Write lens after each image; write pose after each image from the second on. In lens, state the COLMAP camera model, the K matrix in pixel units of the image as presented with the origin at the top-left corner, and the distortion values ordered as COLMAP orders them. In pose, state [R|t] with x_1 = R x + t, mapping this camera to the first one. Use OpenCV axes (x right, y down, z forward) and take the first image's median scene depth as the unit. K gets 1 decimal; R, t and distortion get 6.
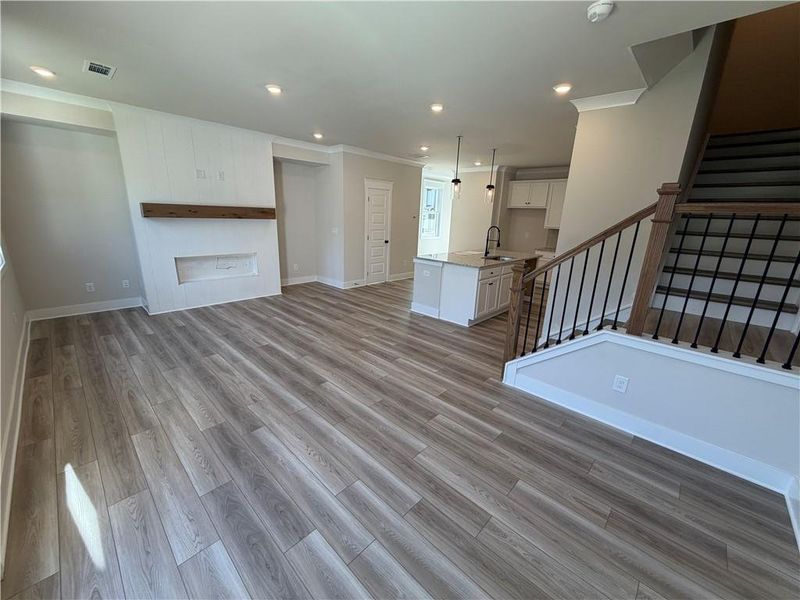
lens RADIAL K [[322.1, 0, 398.6], [0, 322.1, 301.4], [0, 0, 1]] dist [-0.001529, -0.000144]
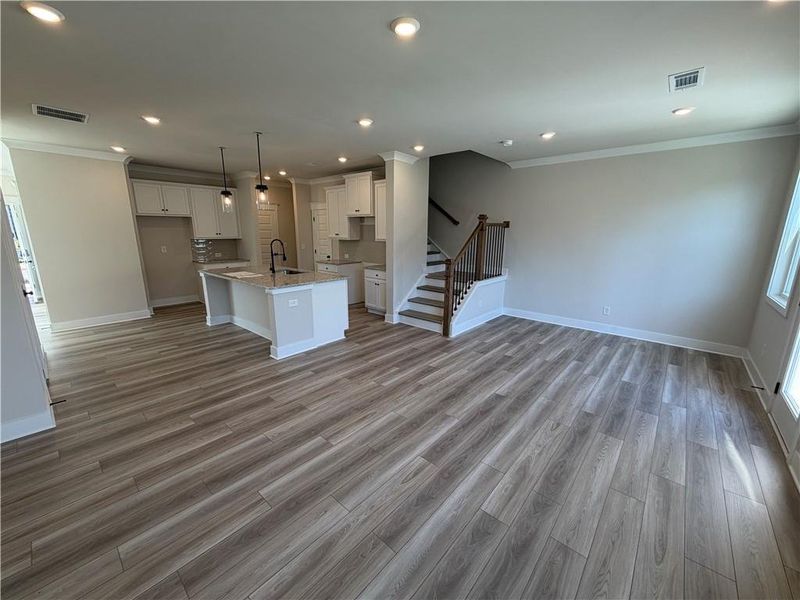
lens RADIAL K [[322.1, 0, 399.5], [0, 322.1, 301.7], [0, 0, 1]] dist [-0.001529, -0.000144]
pose [[-0.039817, -0.254044, 0.966373, -1.080028], [0.255807, 0.932317, 0.255631, -0.352862], [-0.965908, 0.257383, 0.027864, 1.132171]]
